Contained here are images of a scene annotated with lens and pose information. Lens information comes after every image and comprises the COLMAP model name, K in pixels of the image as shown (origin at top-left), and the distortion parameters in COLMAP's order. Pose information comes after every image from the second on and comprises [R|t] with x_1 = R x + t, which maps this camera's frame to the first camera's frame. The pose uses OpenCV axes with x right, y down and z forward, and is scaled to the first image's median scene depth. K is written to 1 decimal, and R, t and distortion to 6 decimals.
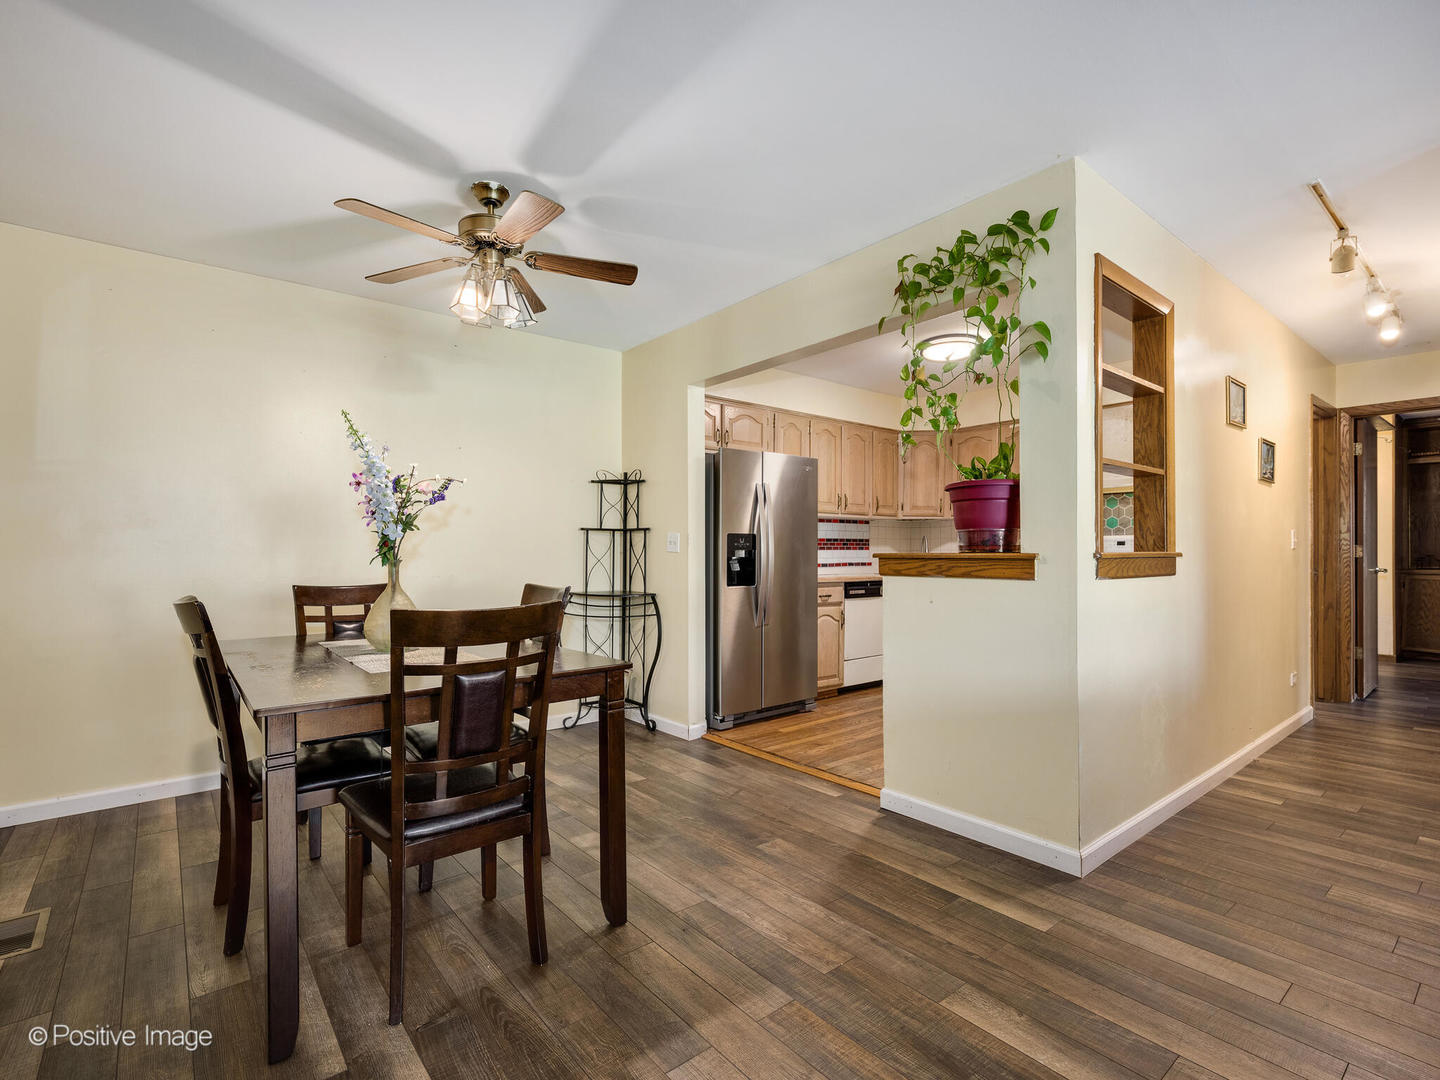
lens RADIAL K [[692.0, 0, 727.8], [0, 692.0, 546.6], [0, 0, 1]] dist [0.000996, 0.000081]
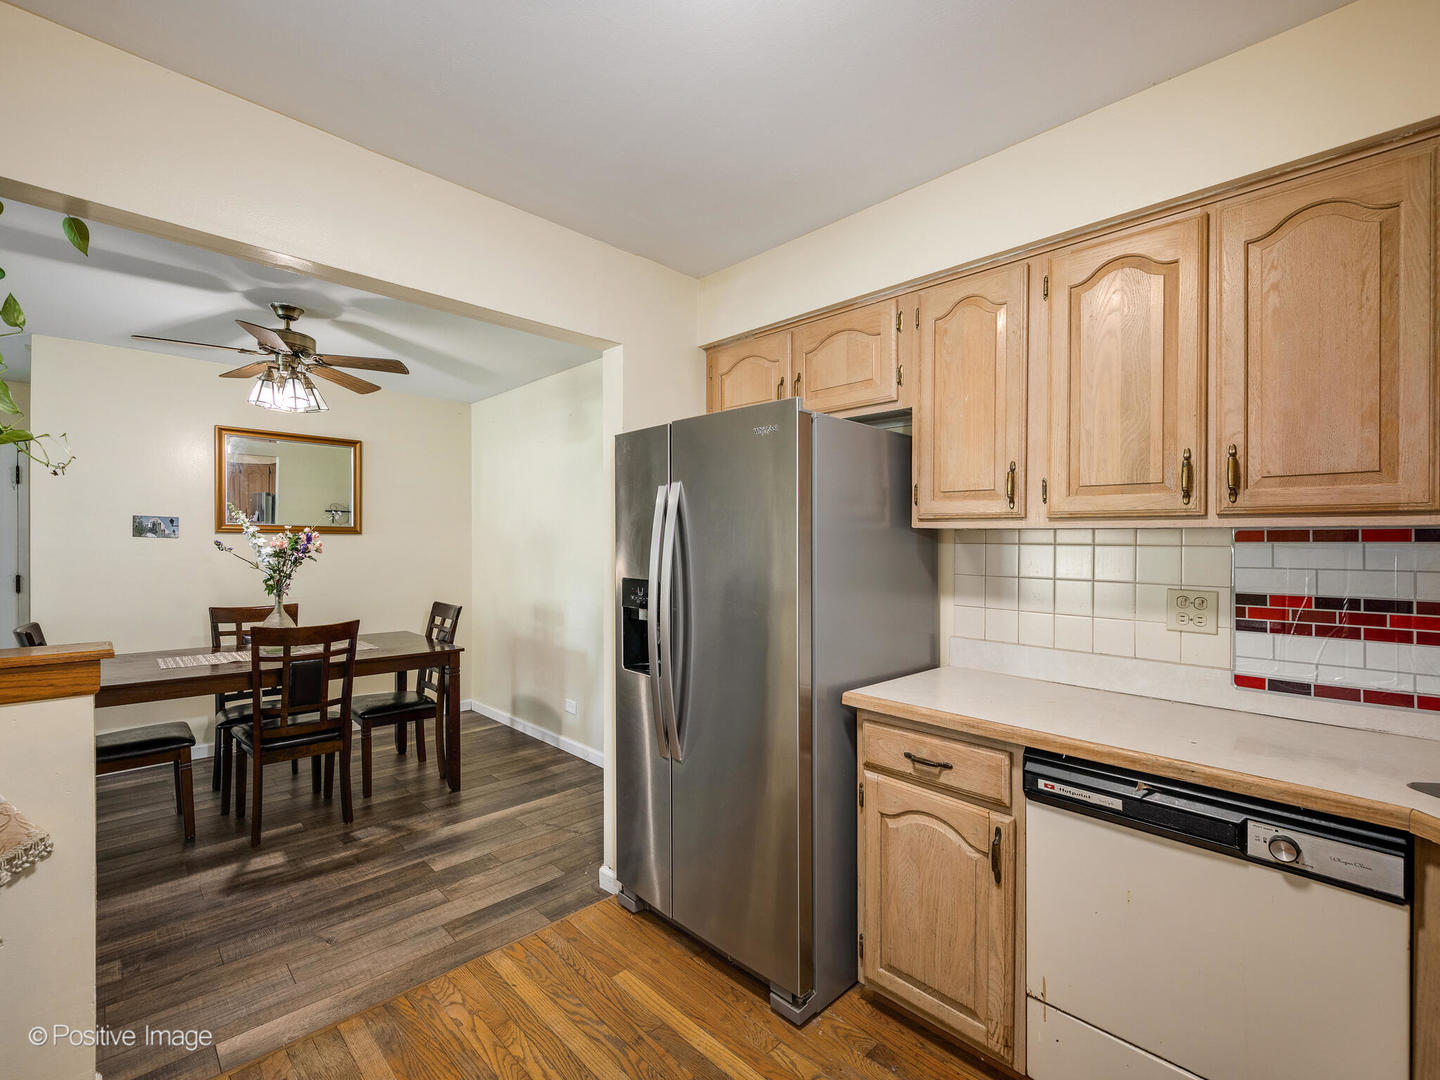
lens RADIAL K [[637.9, 0, 726.8], [0, 637.9, 539.1], [0, 0, 1]] dist [-0.017435, 0.001564]
pose [[0.090088, -0.002946, -0.995929, 0.594429], [0.002859, 0.999992, -0.002700, -0.054284], [0.995930, -0.002604, 0.090095, 1.133818]]
